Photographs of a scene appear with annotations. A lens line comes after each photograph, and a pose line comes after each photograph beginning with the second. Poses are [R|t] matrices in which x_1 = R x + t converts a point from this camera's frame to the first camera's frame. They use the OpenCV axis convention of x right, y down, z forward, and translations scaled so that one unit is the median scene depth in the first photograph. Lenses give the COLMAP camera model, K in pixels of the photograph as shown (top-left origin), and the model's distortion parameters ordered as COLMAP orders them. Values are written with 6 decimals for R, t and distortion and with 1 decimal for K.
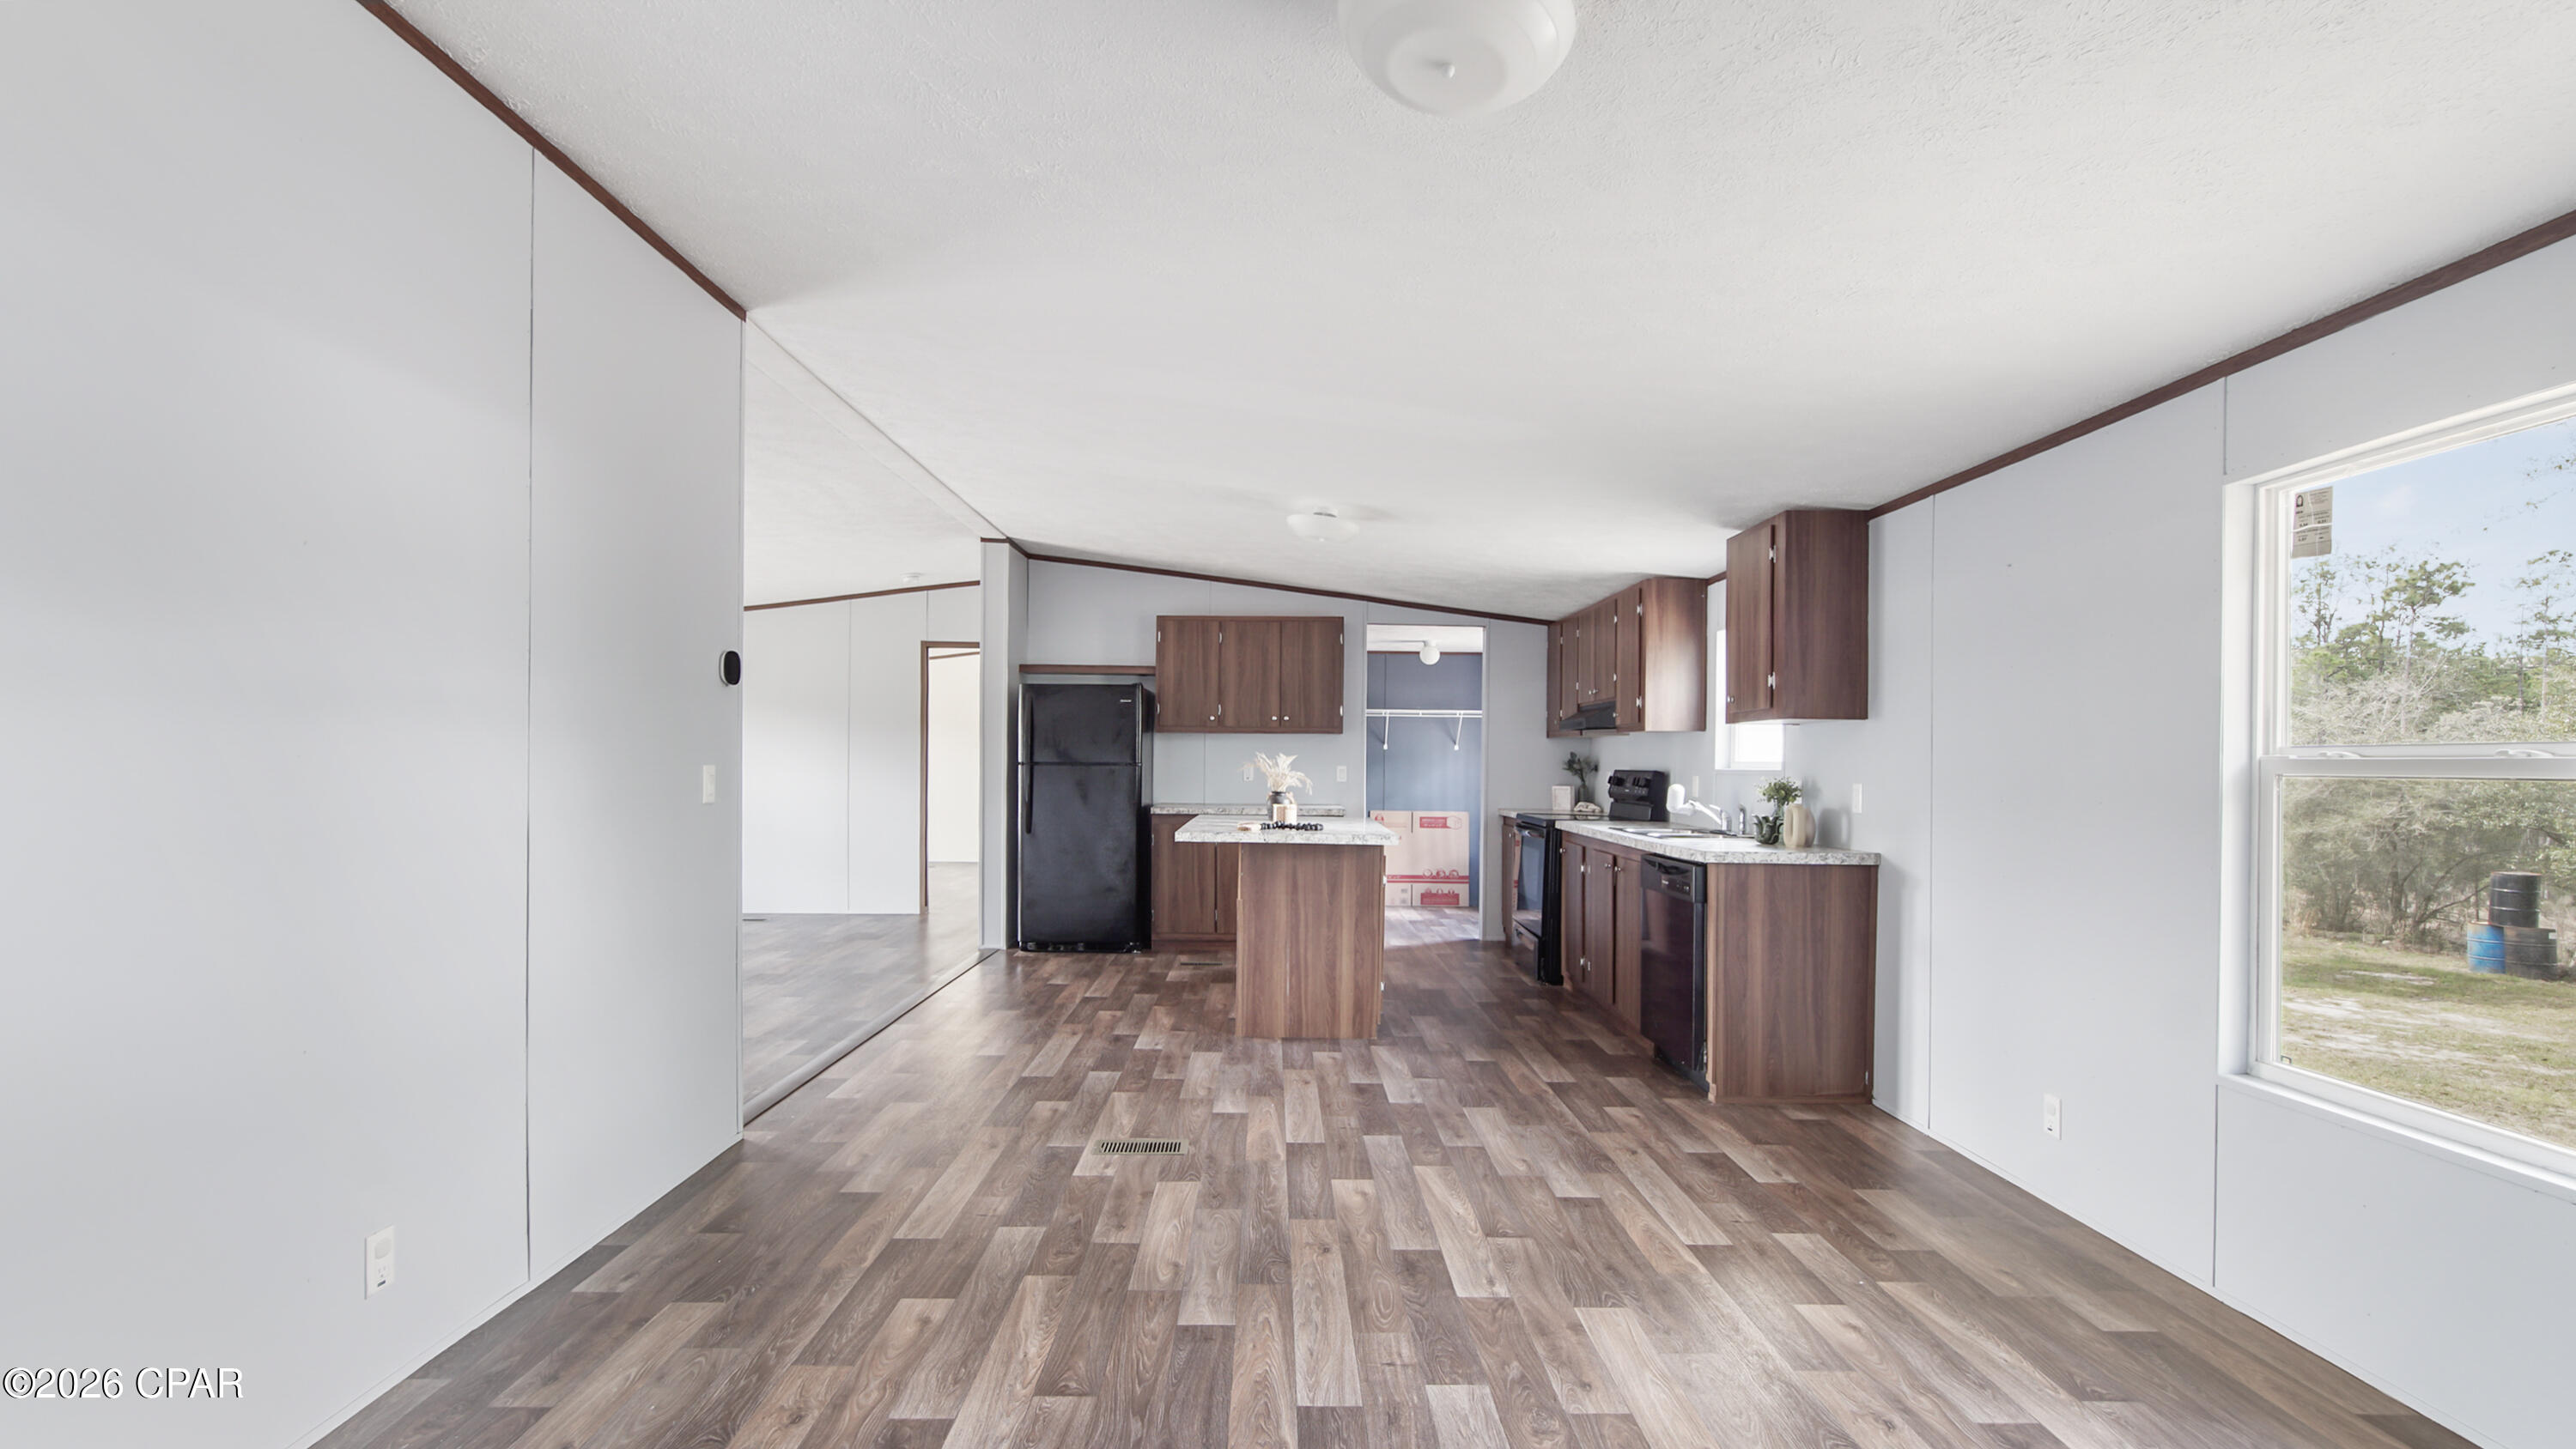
lens RADIAL K [[1078.4, 0, 1278.7], [0, 1078.4, 782.1], [0, 0, 1]] dist [-0.001049, 0.000038]
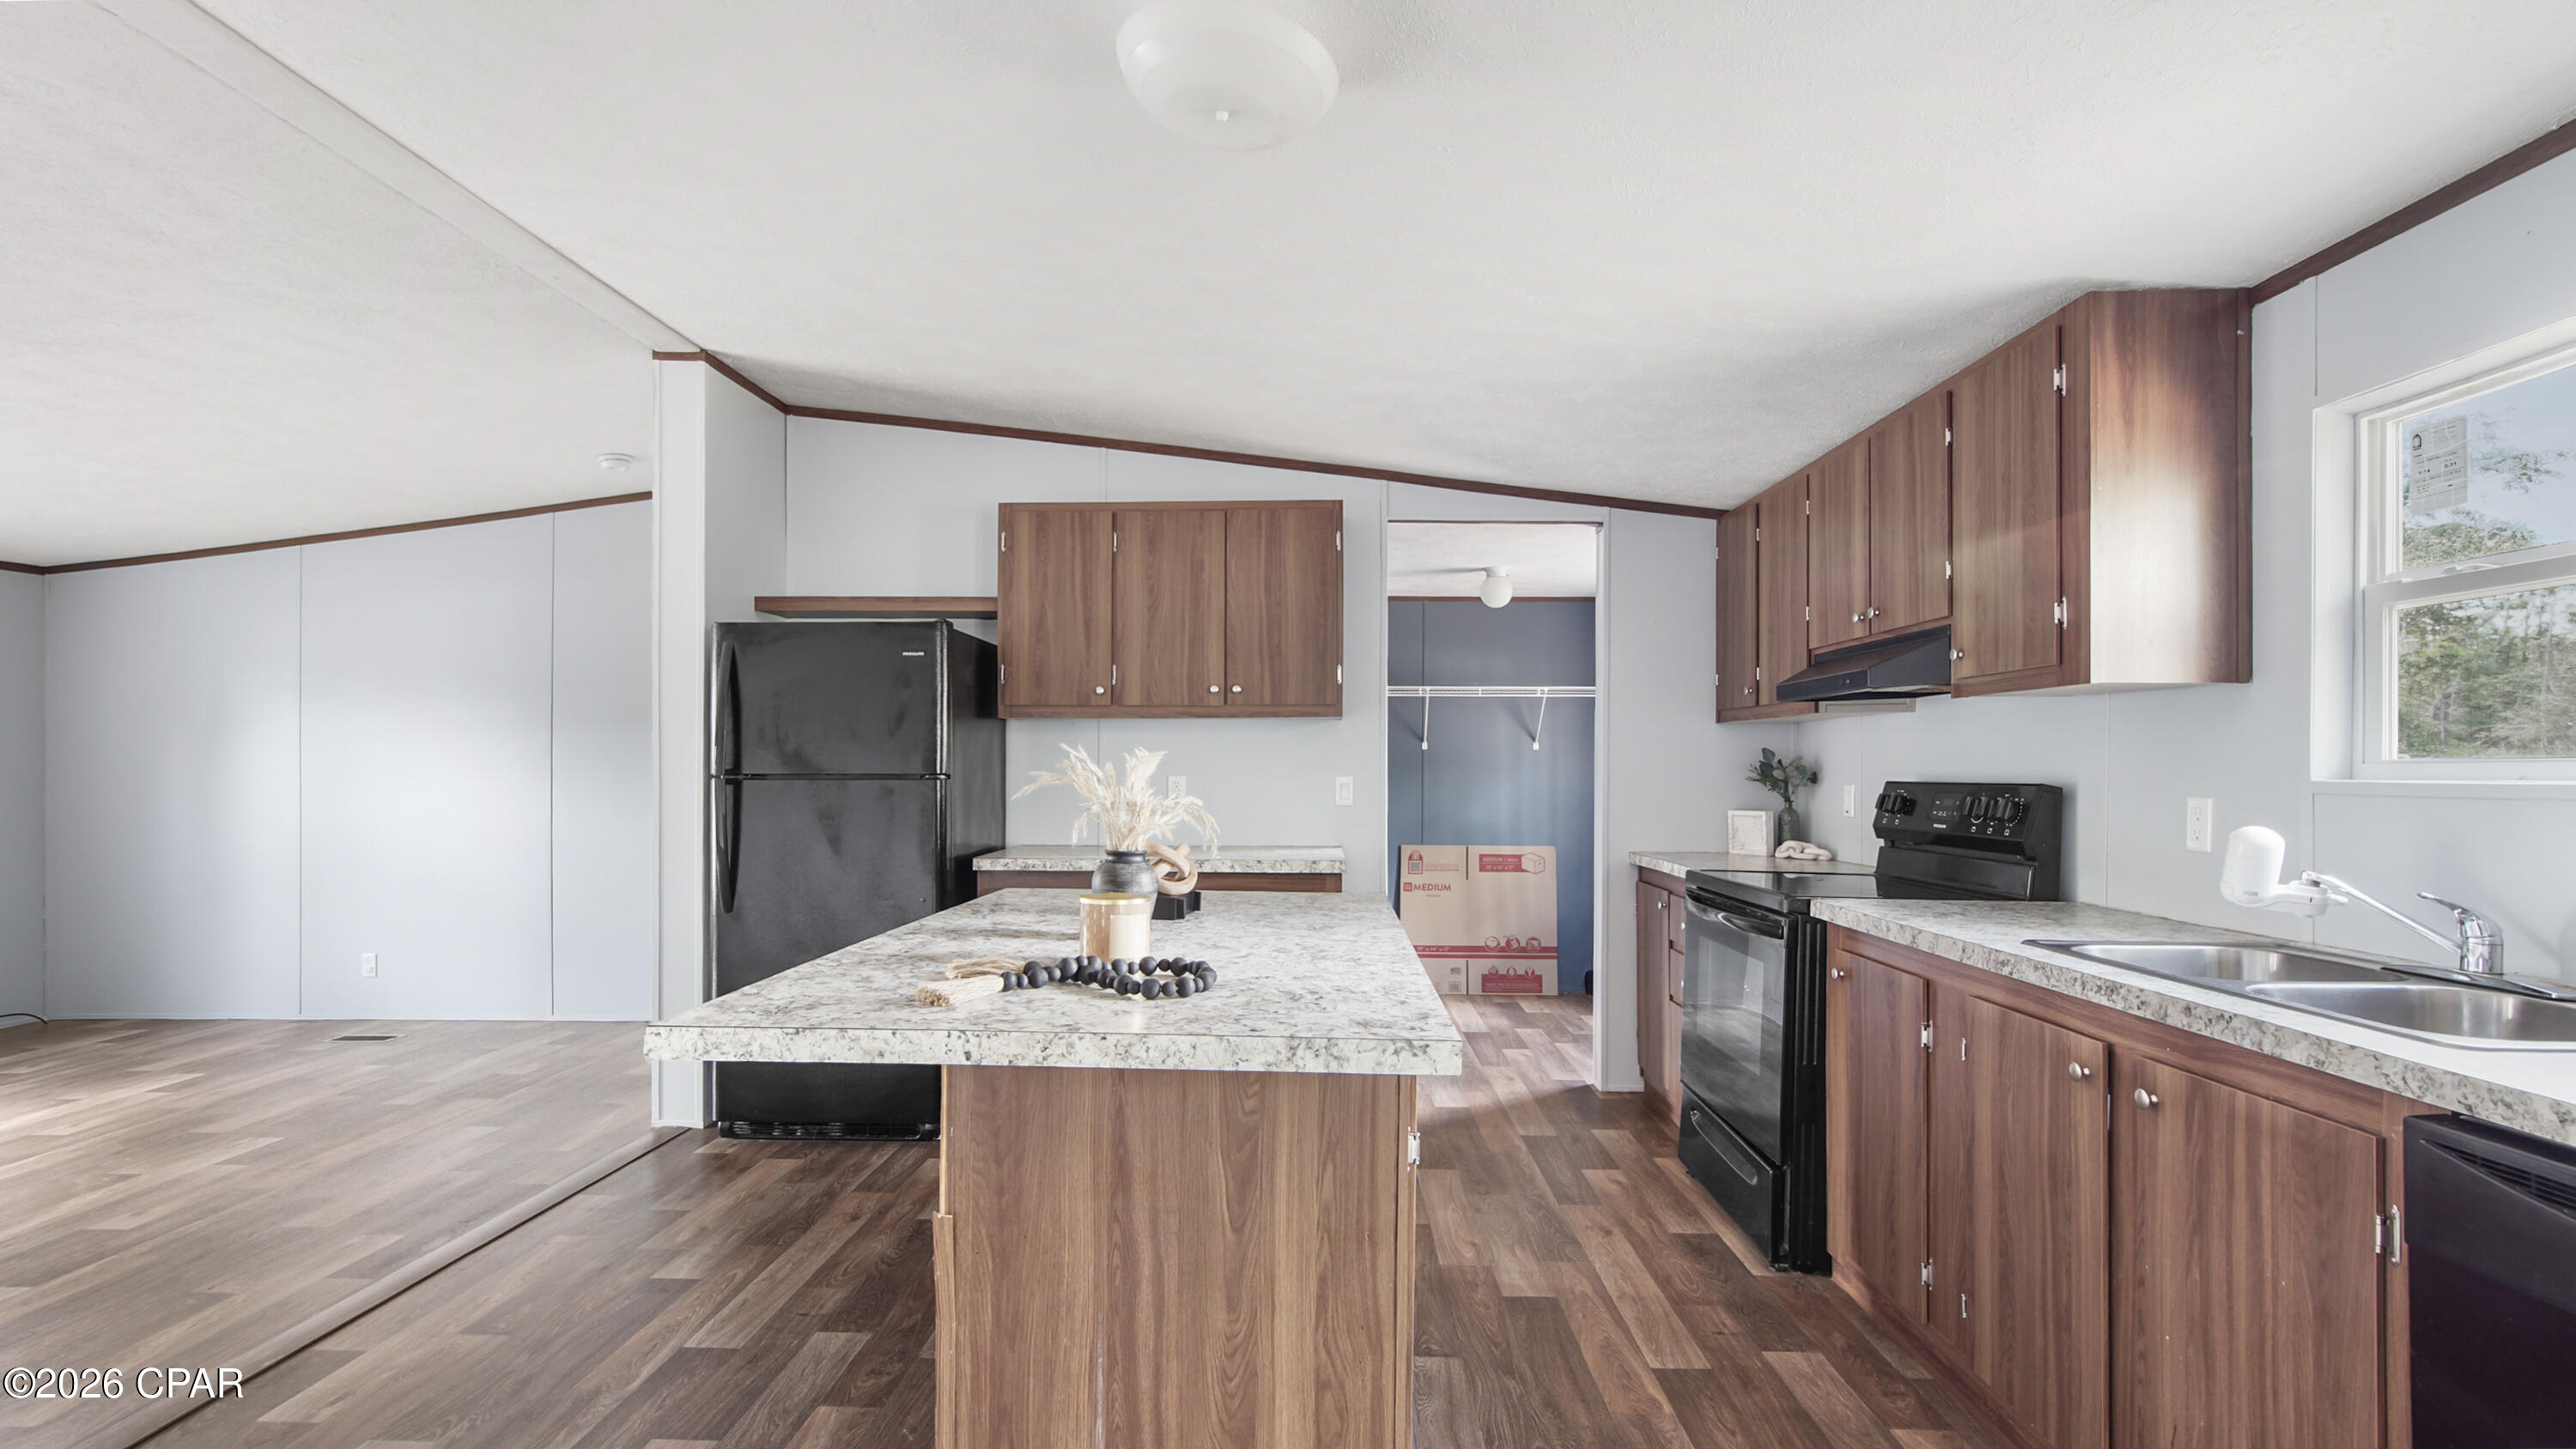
lens RADIAL K [[1078.4, 0, 1278.7], [0, 1078.4, 782.1], [0, 0, 1]] dist [-0.001049, 0.000038]
pose [[0.999194, -0.006611, -0.039591, 0.048766], [0.006260, 0.999940, -0.008992, -0.007886], [0.039648, 0.008737, 0.999176, 0.462818]]
